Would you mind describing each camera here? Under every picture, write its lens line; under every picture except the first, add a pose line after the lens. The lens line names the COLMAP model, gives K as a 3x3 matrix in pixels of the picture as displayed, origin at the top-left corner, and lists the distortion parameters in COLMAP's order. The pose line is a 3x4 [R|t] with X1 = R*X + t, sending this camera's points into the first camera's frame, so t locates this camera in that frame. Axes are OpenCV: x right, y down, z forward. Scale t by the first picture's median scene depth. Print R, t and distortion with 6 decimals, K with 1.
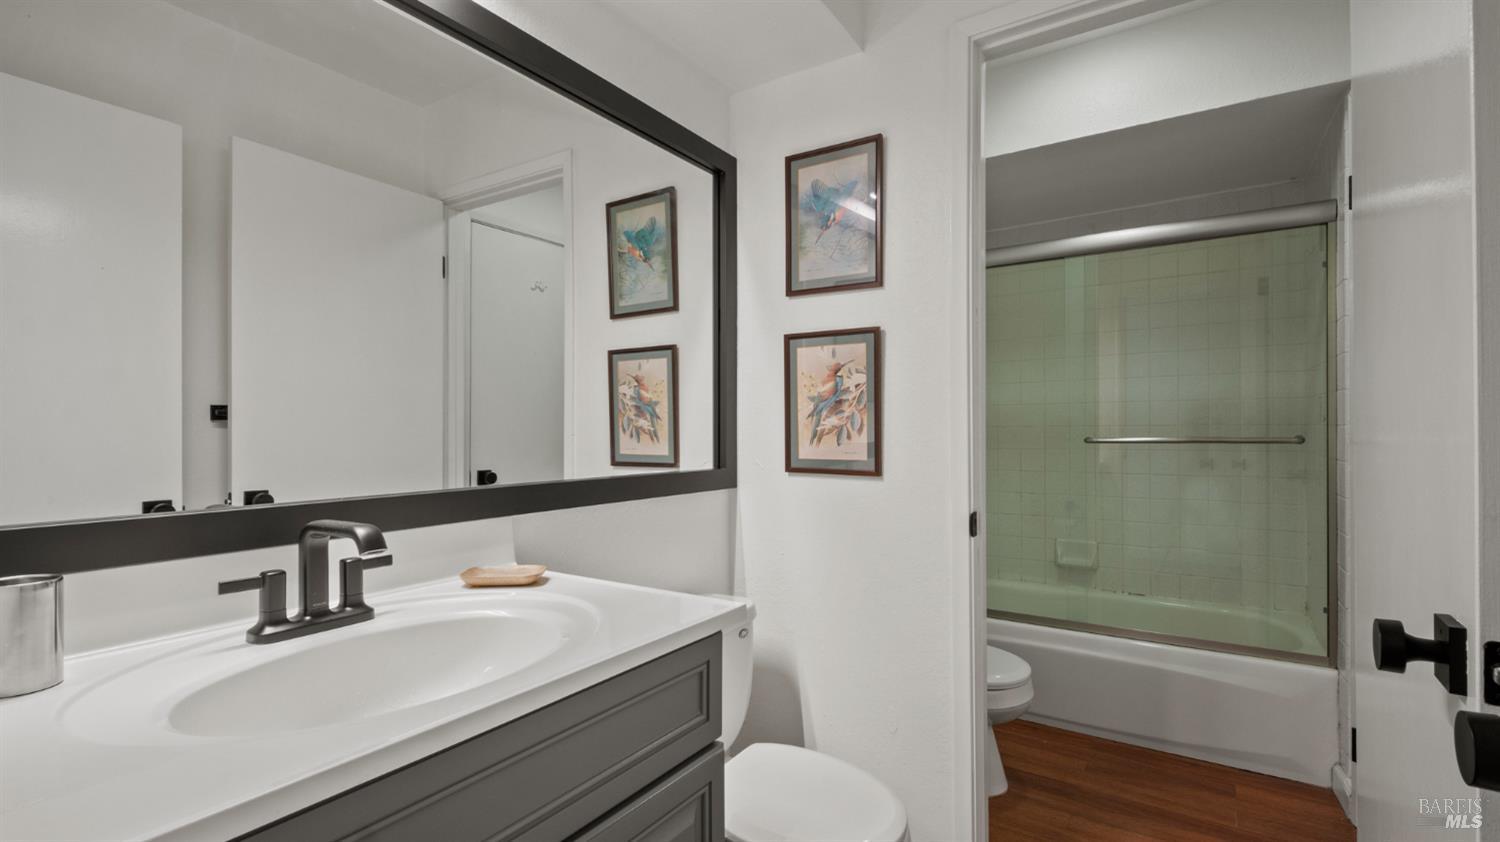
lens RADIAL K [[678.4, 0, 750.0], [0, 678.4, 421.0], [0, 0, 1]] dist [0.009879, -0.000167]
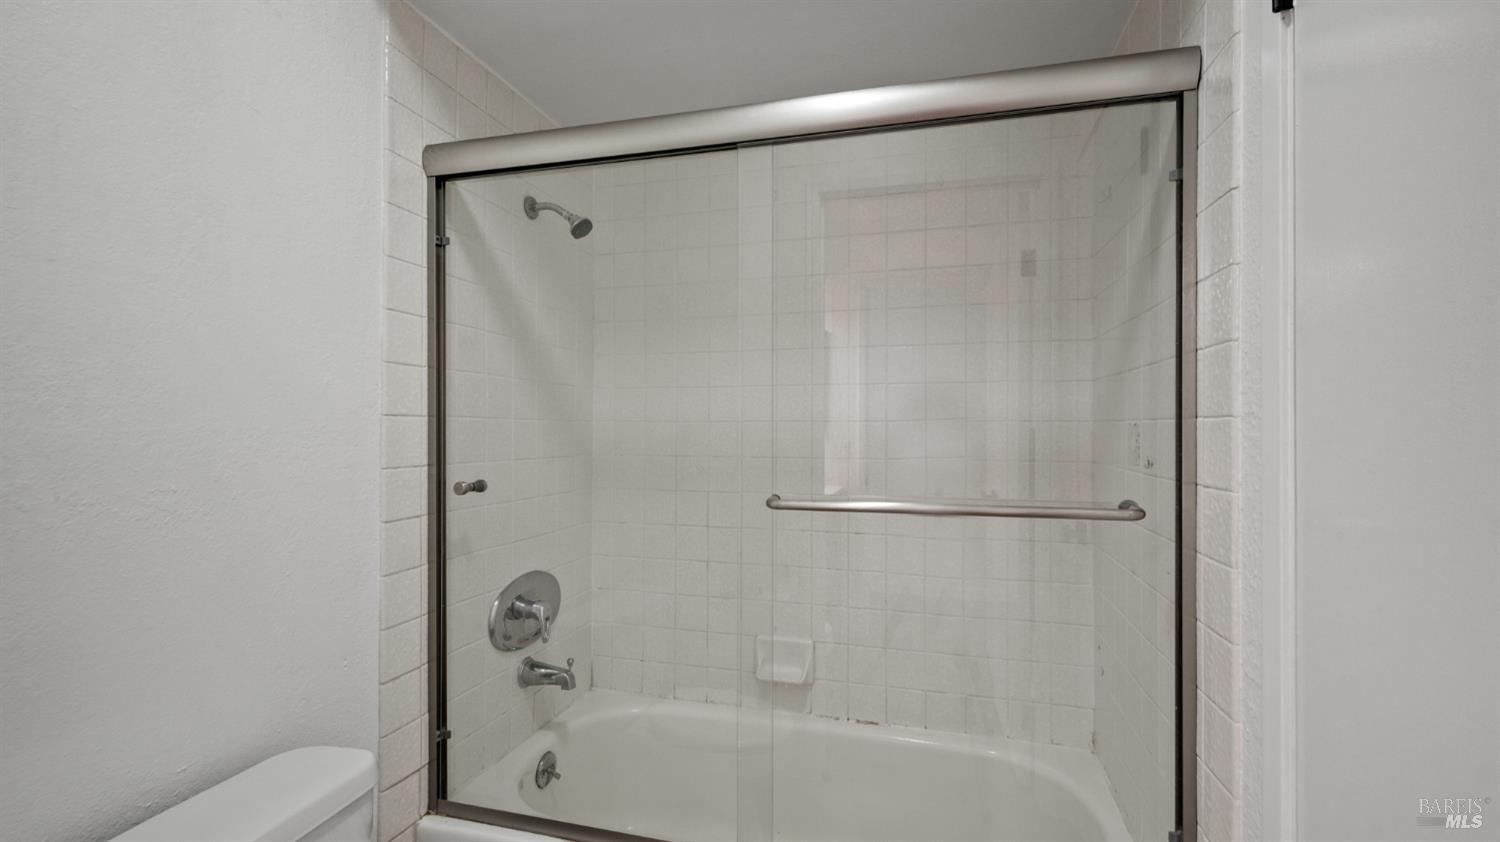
lens RADIAL K [[678.4, 0, 750.0], [0, 678.4, 421.0], [0, 0, 1]] dist [0.009879, -0.000167]
pose [[0.950606, 0.003862, 0.310378, 0.290966], [-0.004924, 0.999984, 0.002640, -0.033450], [-0.310363, -0.004038, 0.950610, 0.472009]]
